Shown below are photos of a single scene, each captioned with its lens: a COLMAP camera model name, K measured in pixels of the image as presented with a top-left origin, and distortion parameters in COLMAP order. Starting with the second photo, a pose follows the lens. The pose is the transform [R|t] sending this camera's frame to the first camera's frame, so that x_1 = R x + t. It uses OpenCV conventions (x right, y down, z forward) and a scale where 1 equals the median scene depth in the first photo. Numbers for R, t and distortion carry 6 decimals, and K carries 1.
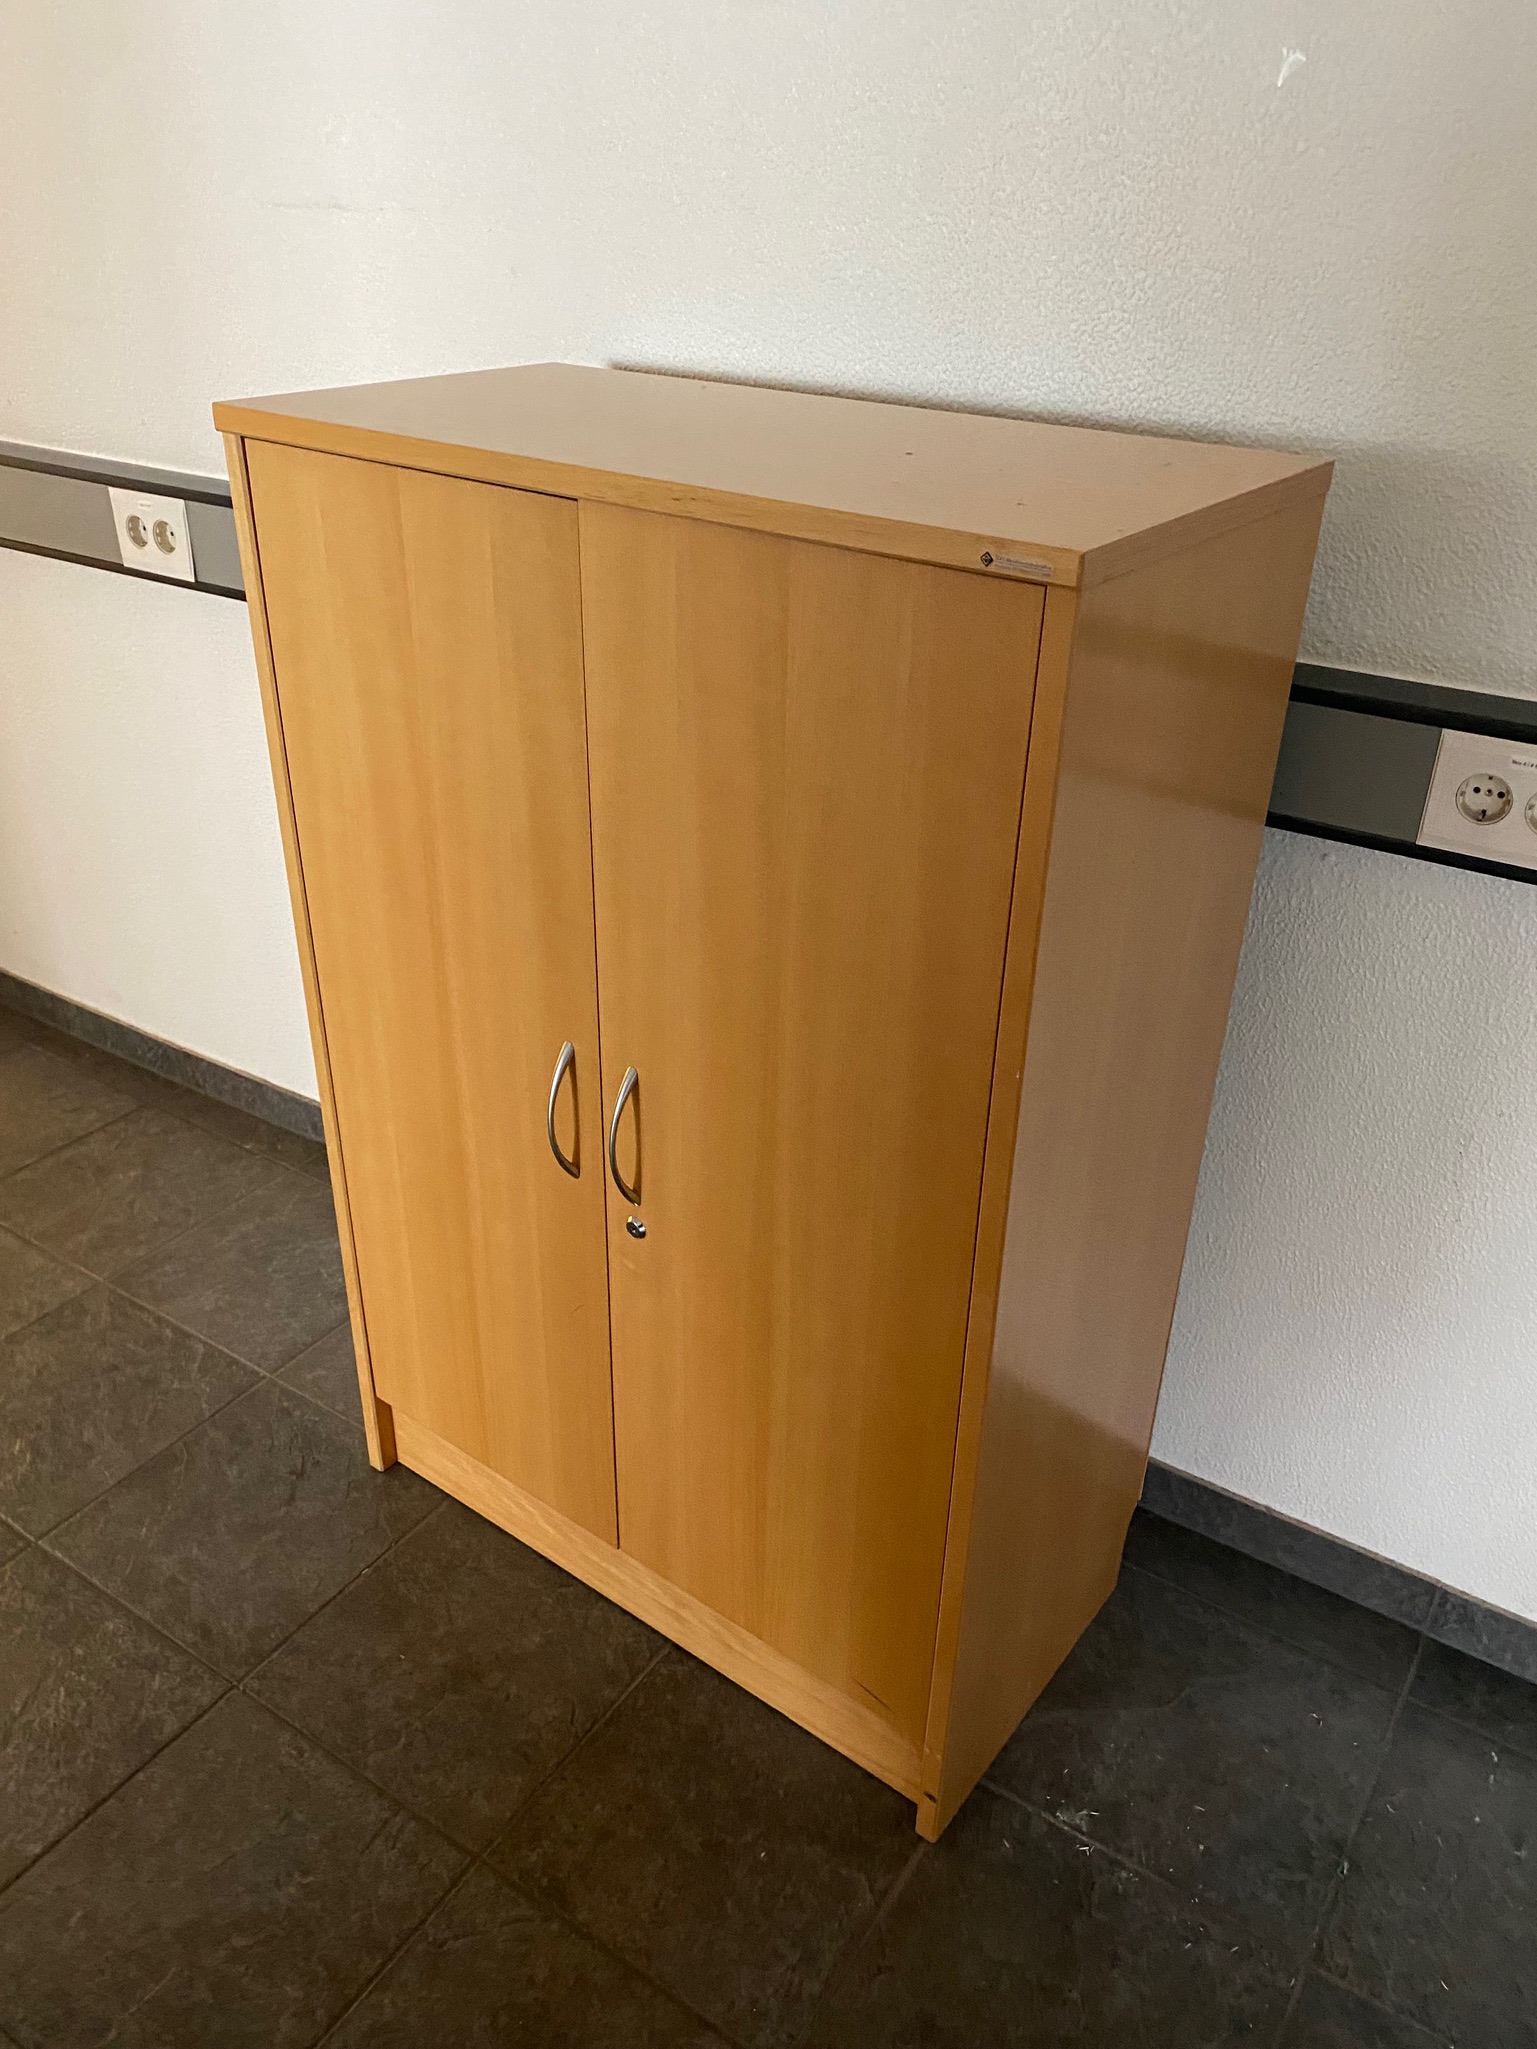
lens RADIAL K [[1535.1, 0, 802.5], [0, 1535.1, 1057.9], [0, 0, 1]] dist [0.004375, 0.008520]
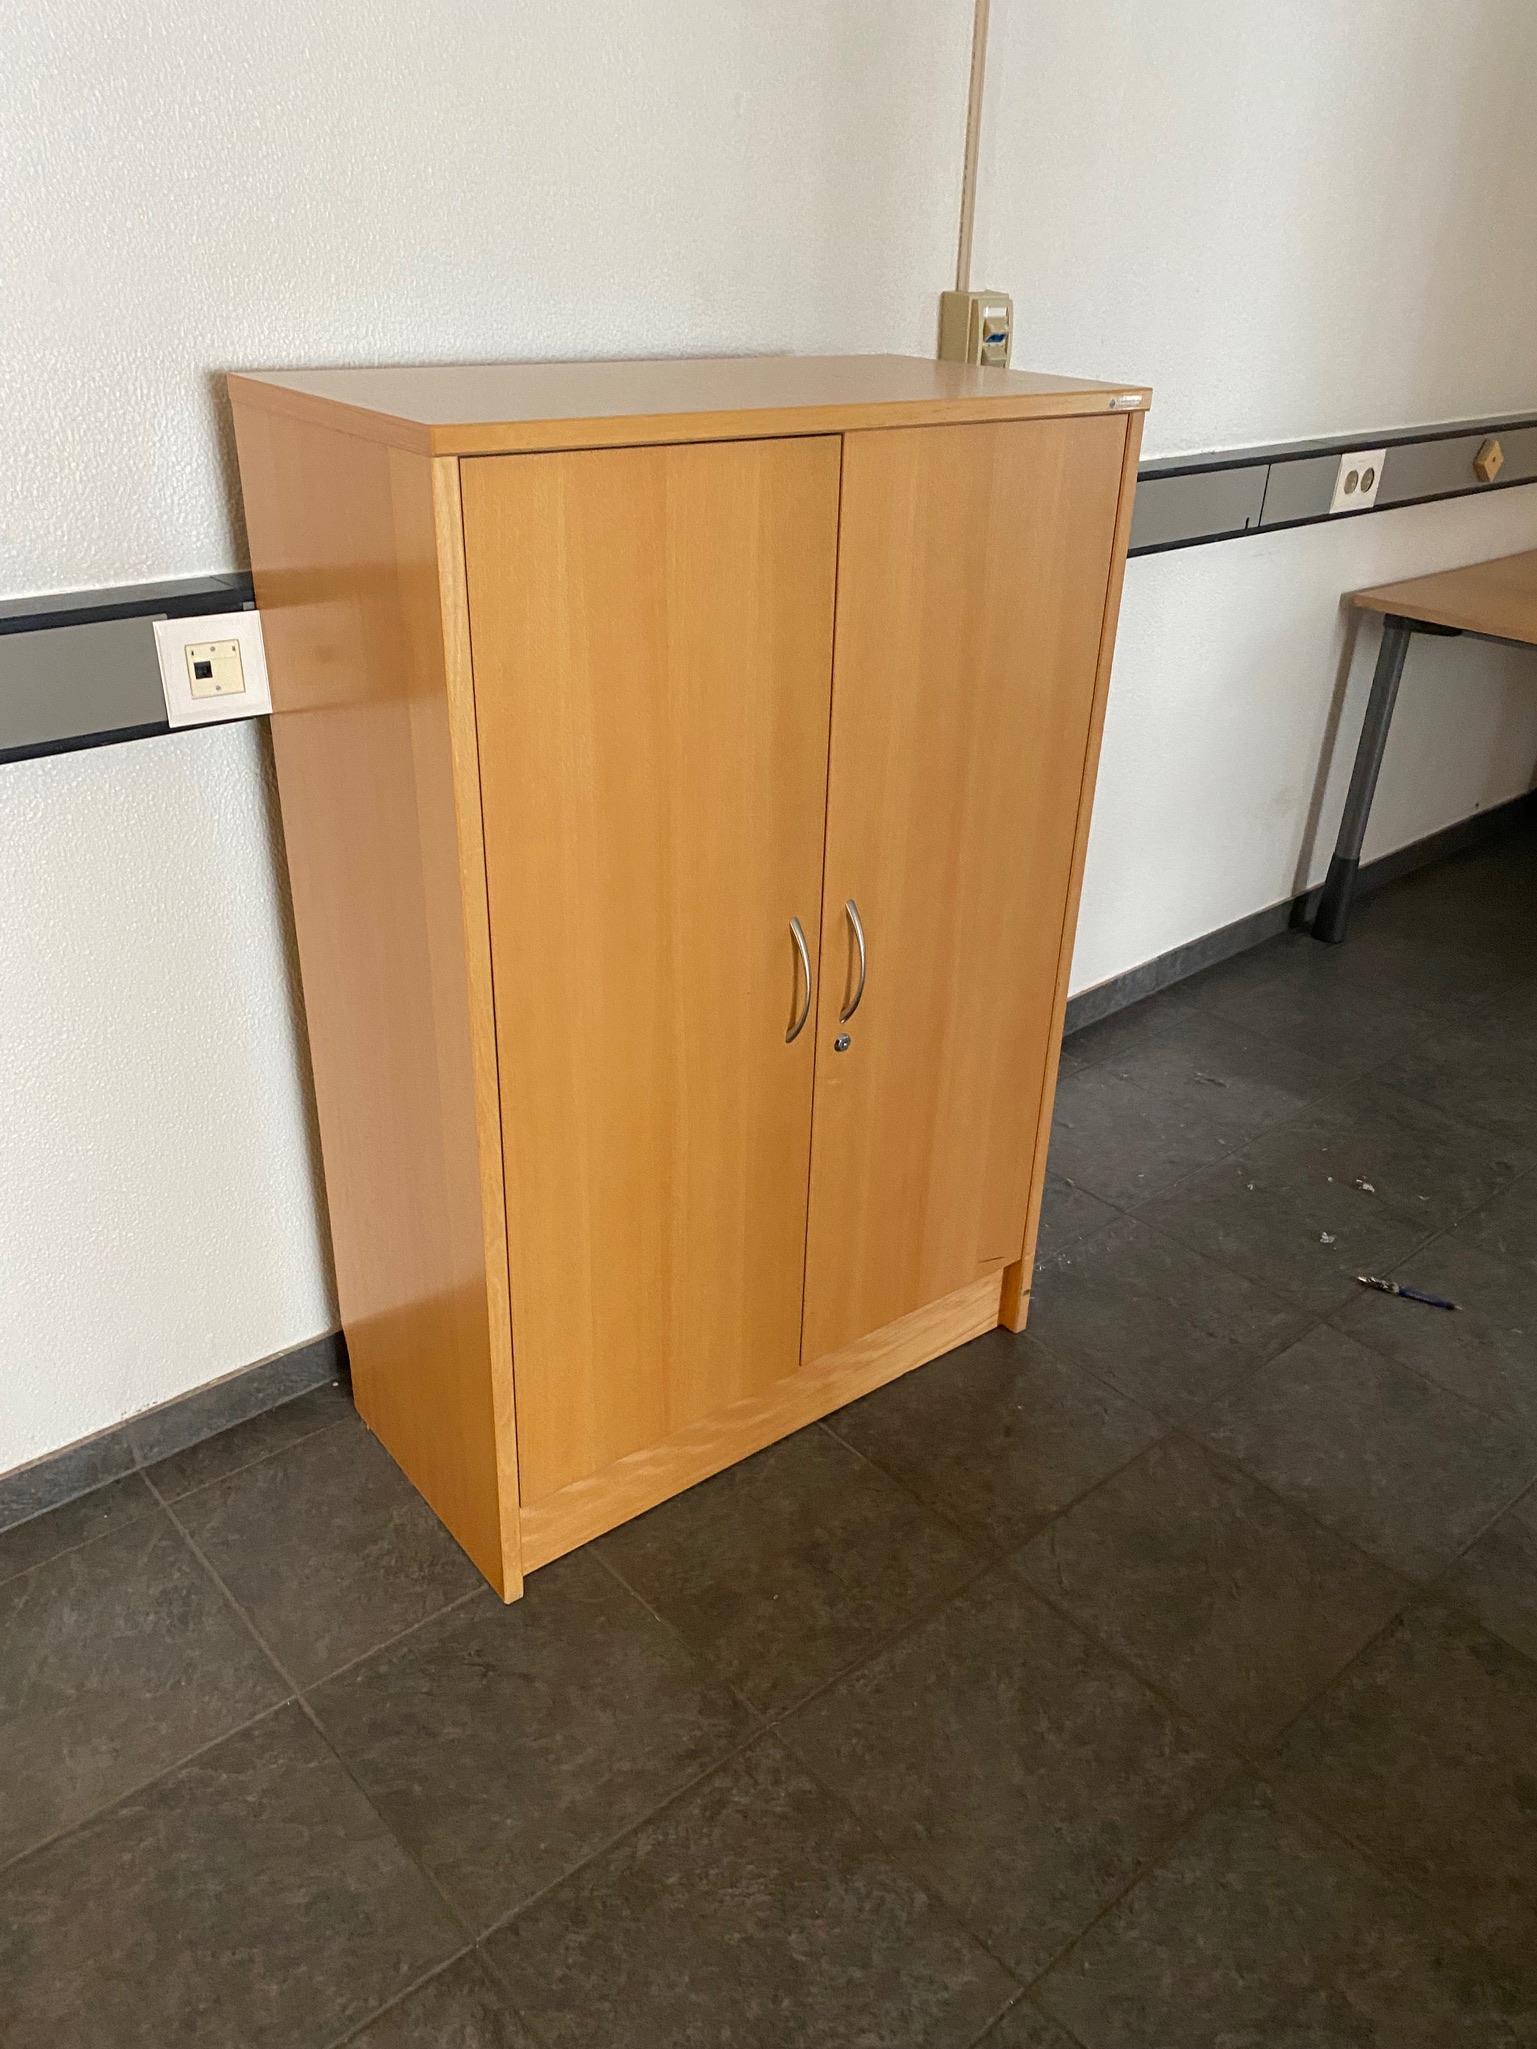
lens RADIAL K [[1519.7, 0, 768.5], [0, 1519.7, 1024.5], [0, 0, 1]] dist [0.009360, -0.002262]
pose [[0.284299, -0.462198, 0.839969, -0.994637], [0.467245, 0.831828, 0.299574, -0.252772], [-0.837172, 0.307303, 0.452447, 0.444662]]
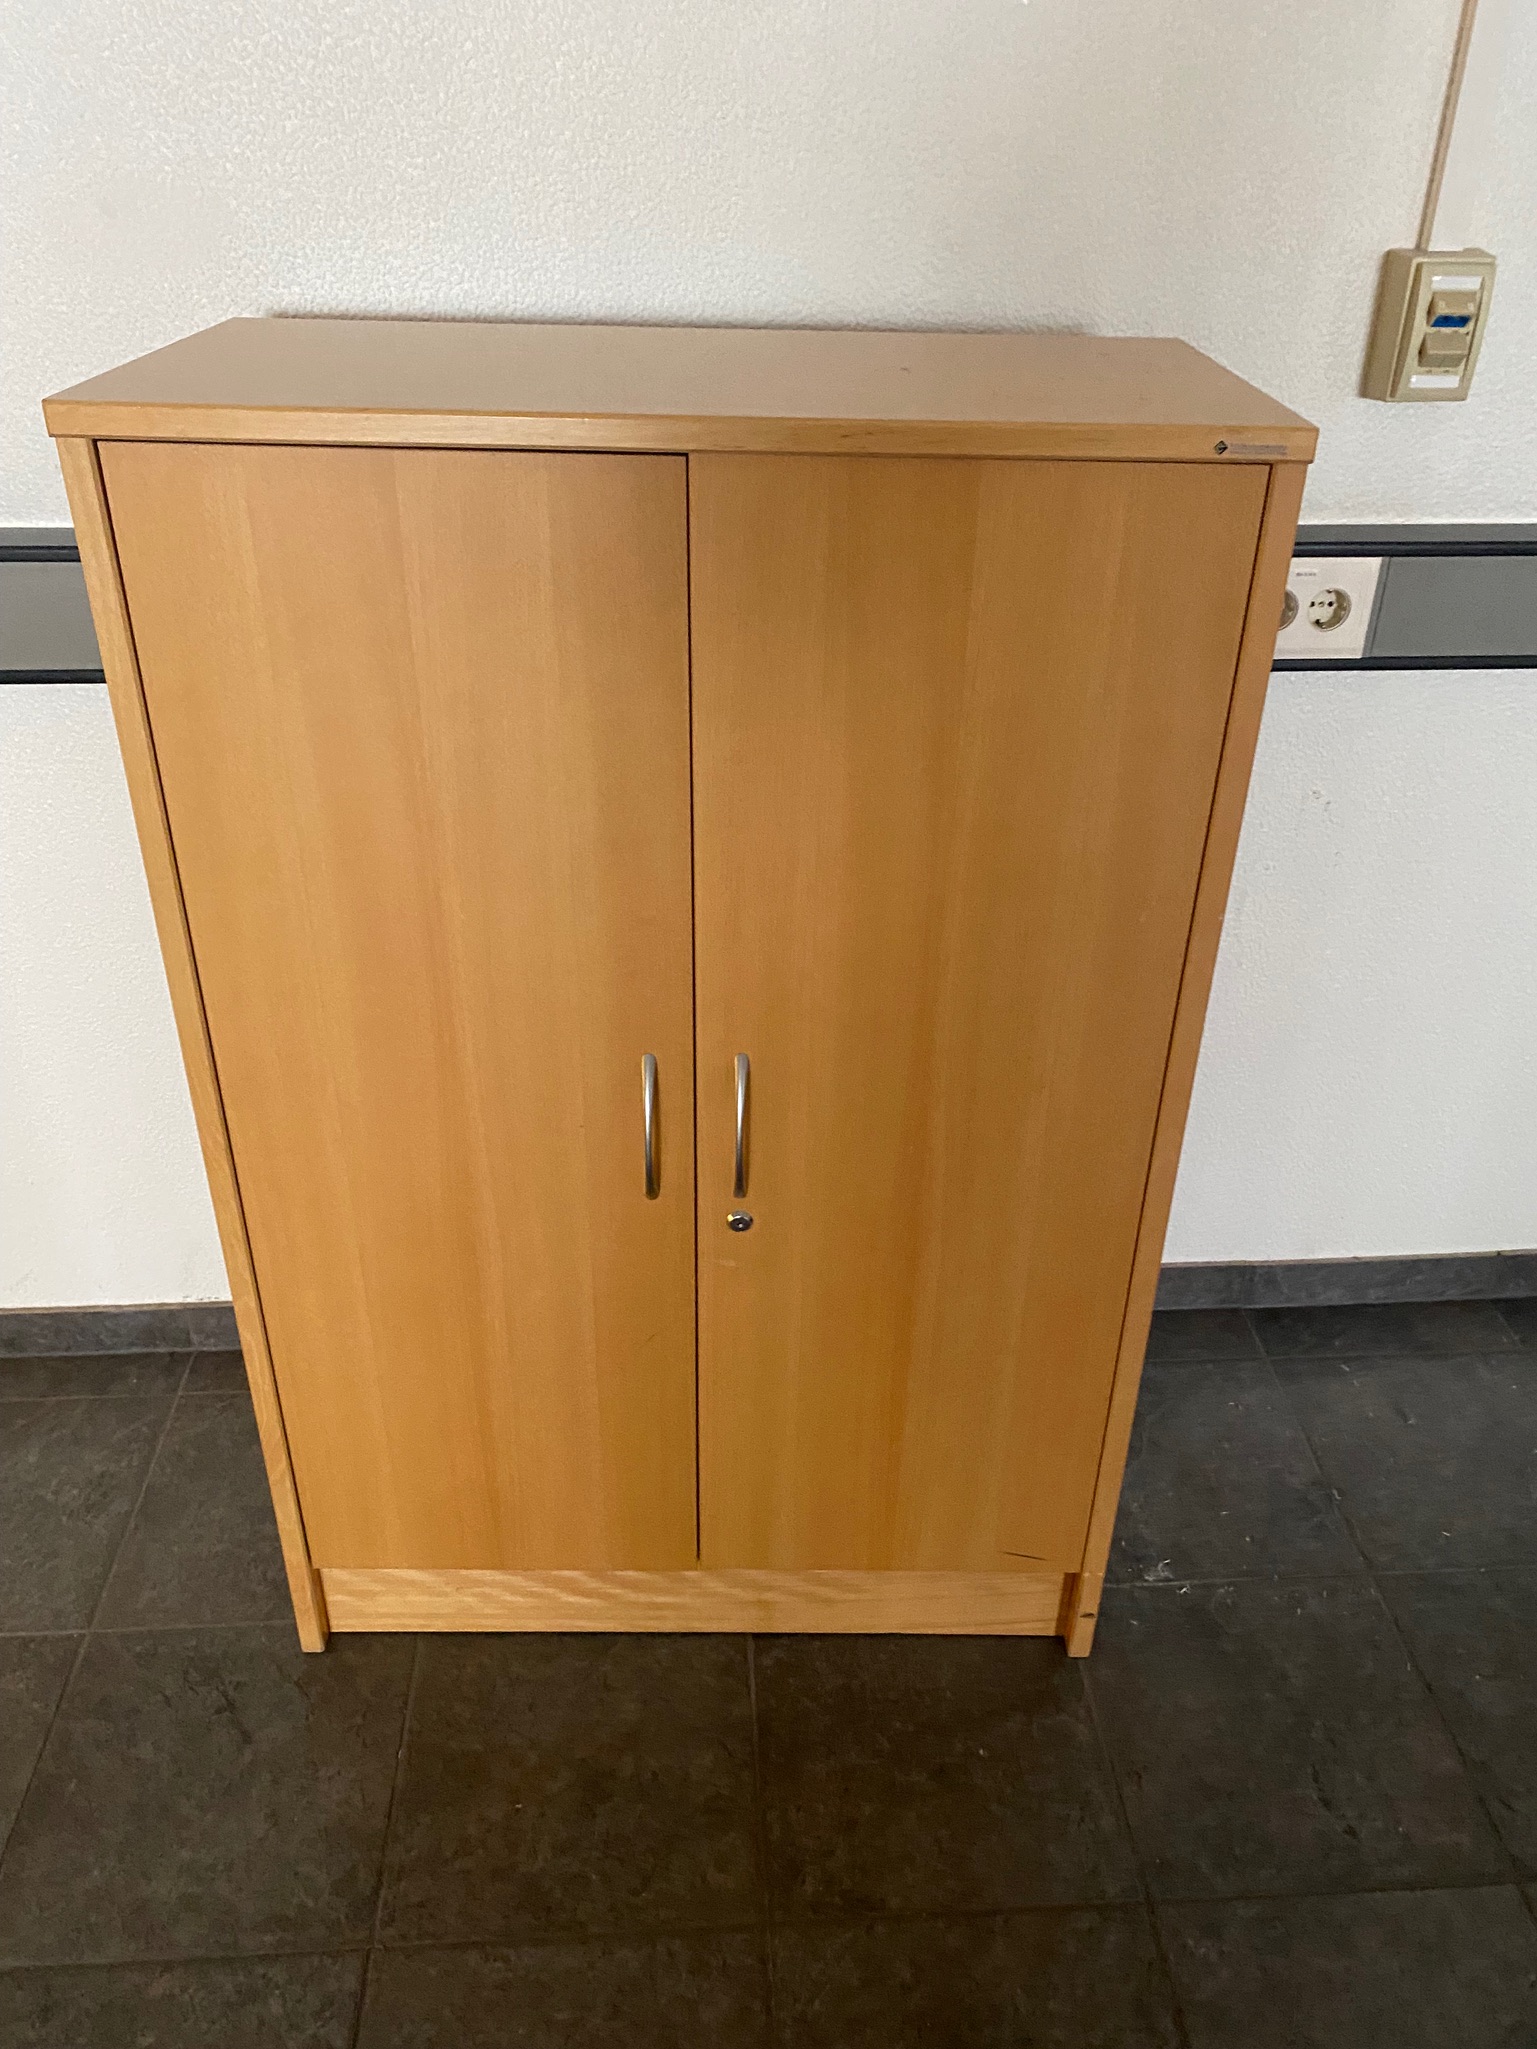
lens RADIAL K [[1524.9, 0, 799.3], [0, 1524.9, 1017.0], [0, 0, 1]] dist [0.001990, 0.007048]
pose [[0.802109, -0.314901, 0.507404, -0.455435], [0.302188, 0.946886, 0.109949, -0.088679], [-0.515077, 0.065140, 0.854665, 0.151598]]
